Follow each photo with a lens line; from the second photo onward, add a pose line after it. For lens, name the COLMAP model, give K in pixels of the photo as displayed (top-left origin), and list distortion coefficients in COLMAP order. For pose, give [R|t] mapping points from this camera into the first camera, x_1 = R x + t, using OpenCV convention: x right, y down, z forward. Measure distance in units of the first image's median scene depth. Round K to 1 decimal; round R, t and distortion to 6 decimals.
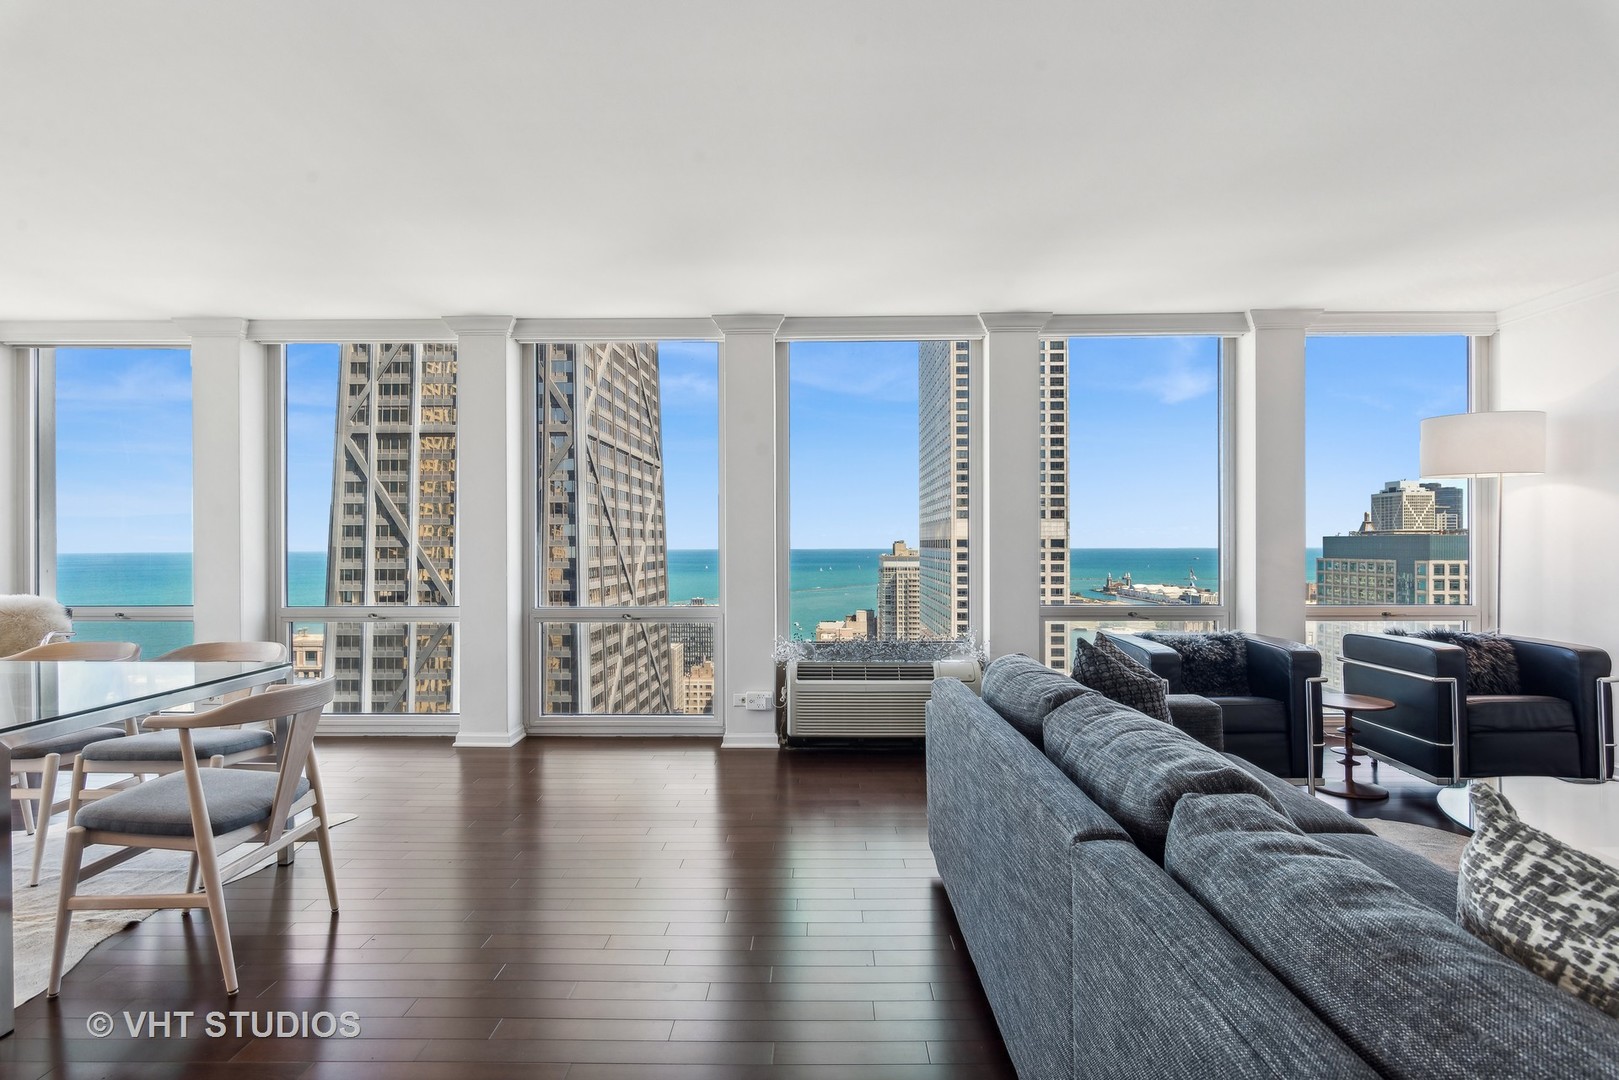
lens RADIAL K [[817.6, 0, 800.1], [0, 817.6, 544.8], [0, 0, 1]] dist [-0.000423, -0.003447]
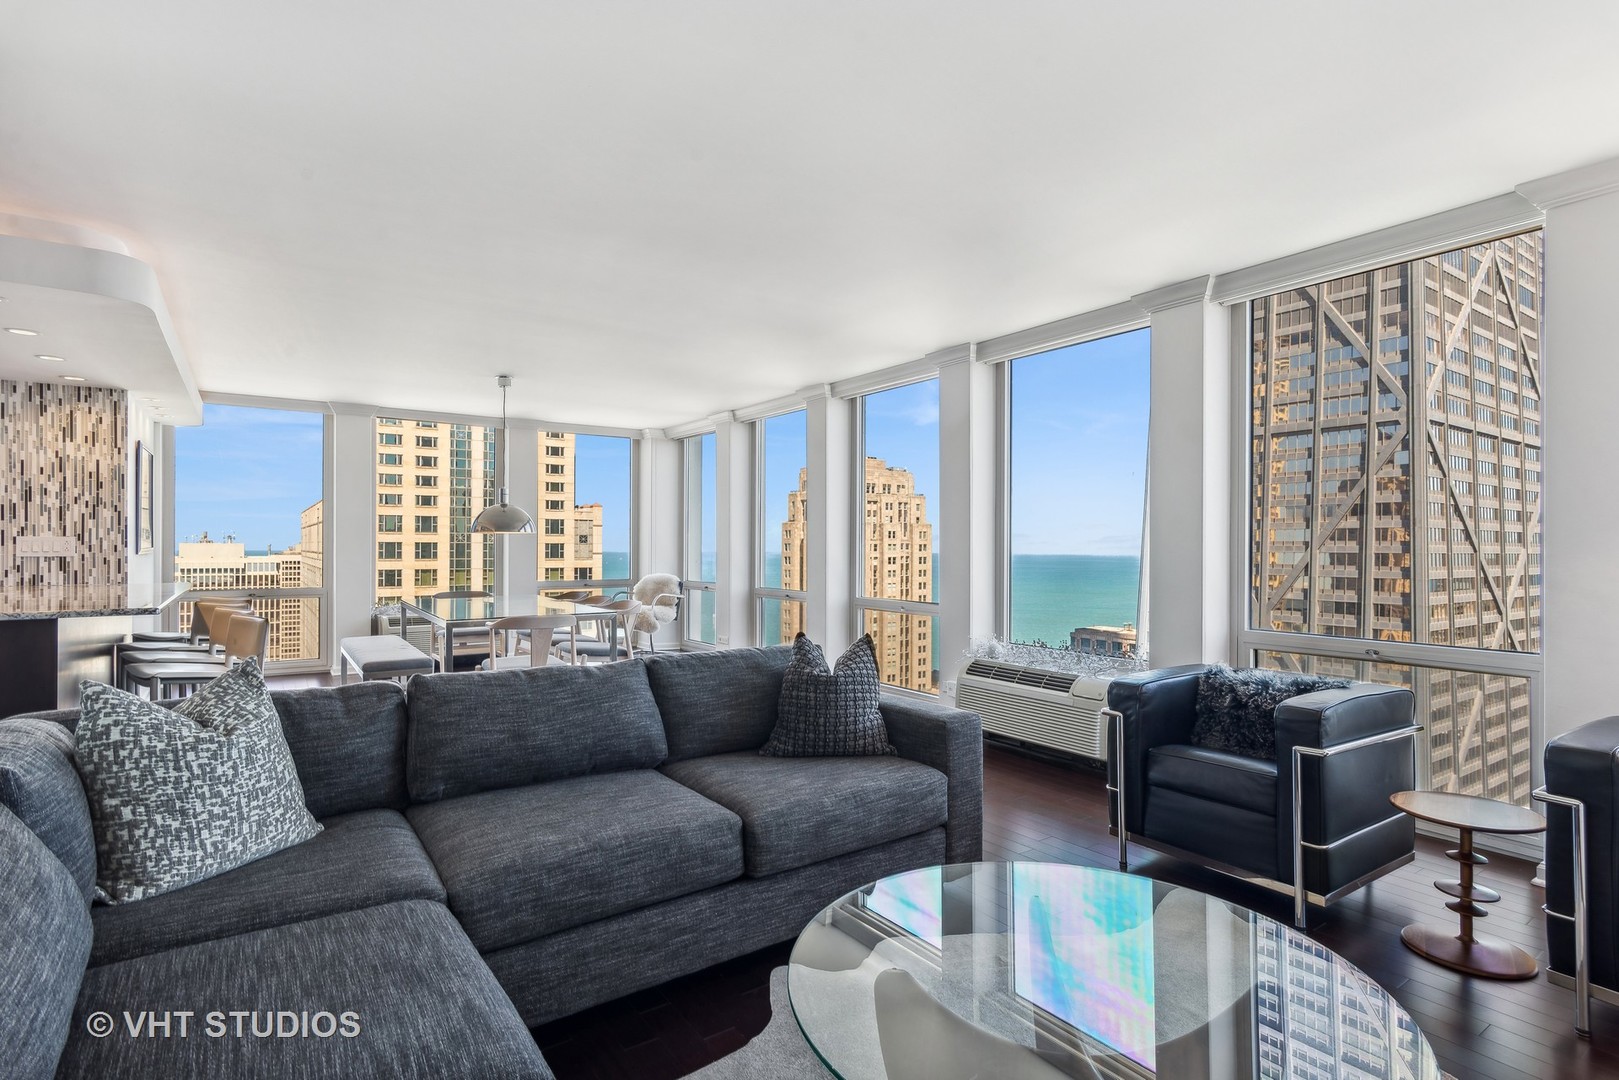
lens RADIAL K [[795.8, 0, 808.9], [0, 795.8, 541.3], [0, 0, 1]] dist [0.001389, -0.000987]
pose [[0.594572, 0.001170, -0.804042, 0.115354], [-0.009157, 0.999944, -0.005315, -0.001129], [0.803991, 0.010523, 0.594549, 0.029774]]
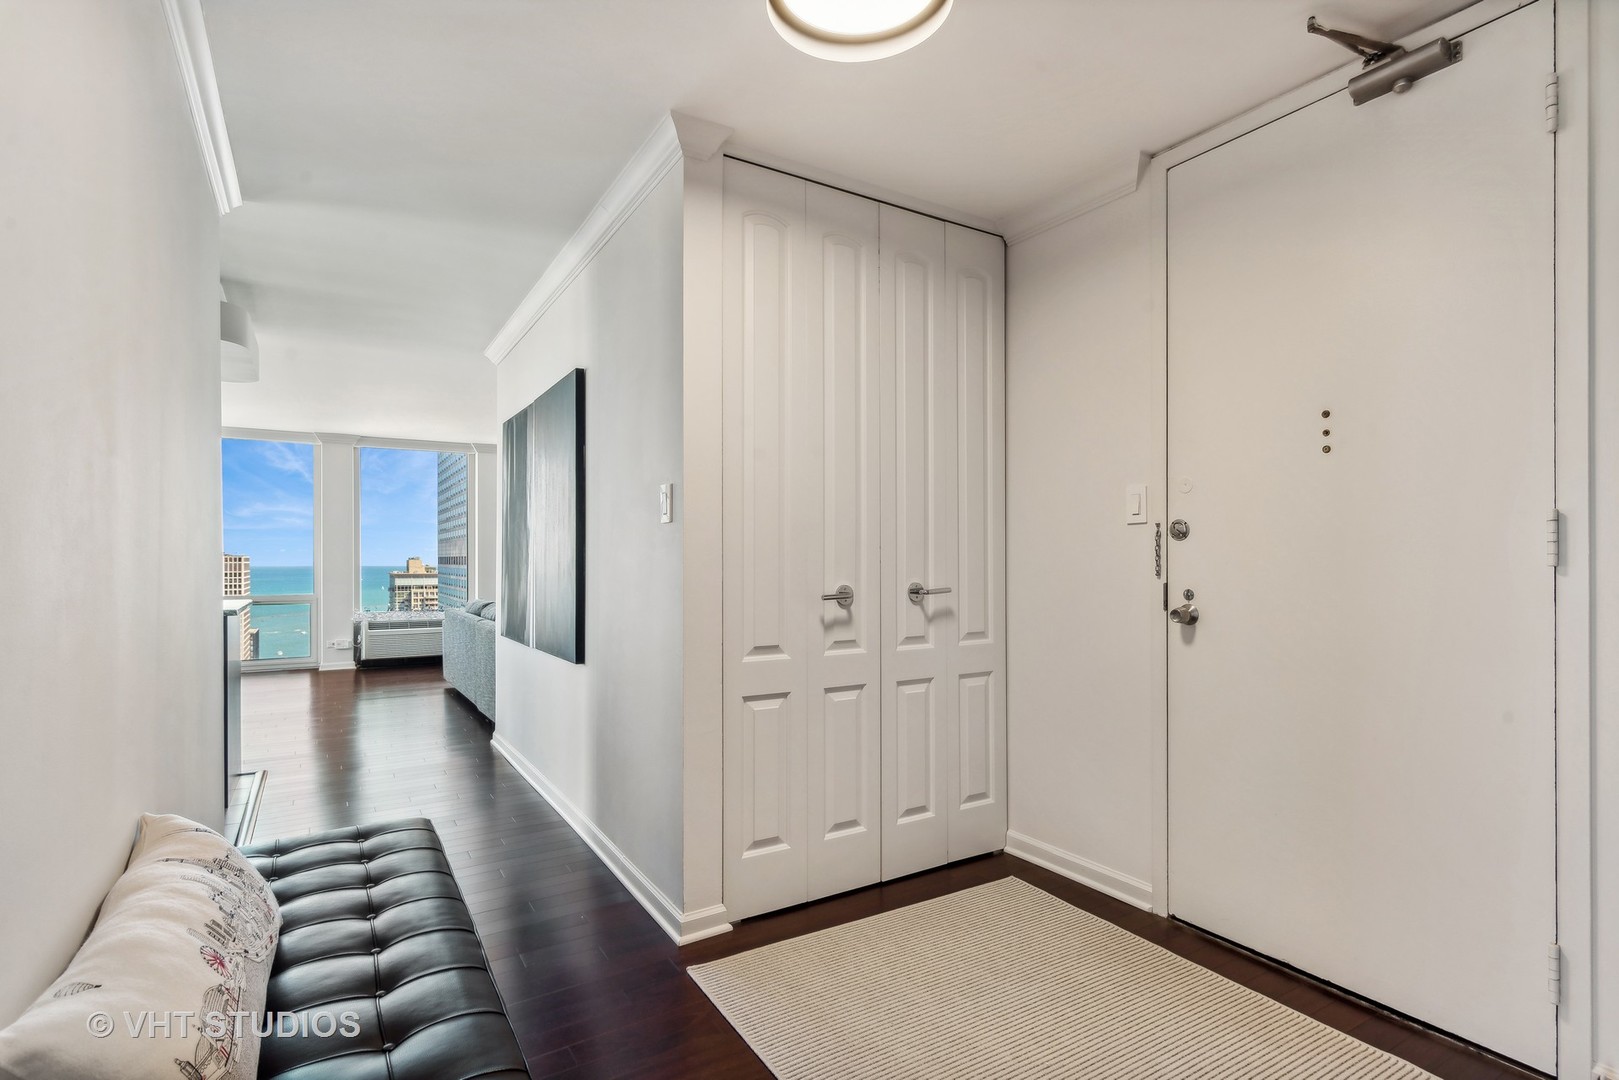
lens RADIAL K [[795.8, 0, 807.3], [0, 795.8, 541.7], [0, 0, 1]] dist [0.001389, -0.000987]
pose [[0.835213, 0.009051, 0.549852, -0.027179], [0.004496, 0.999719, -0.023285, 0.000671], [-0.549908, 0.021920, 0.834937, -0.179992]]
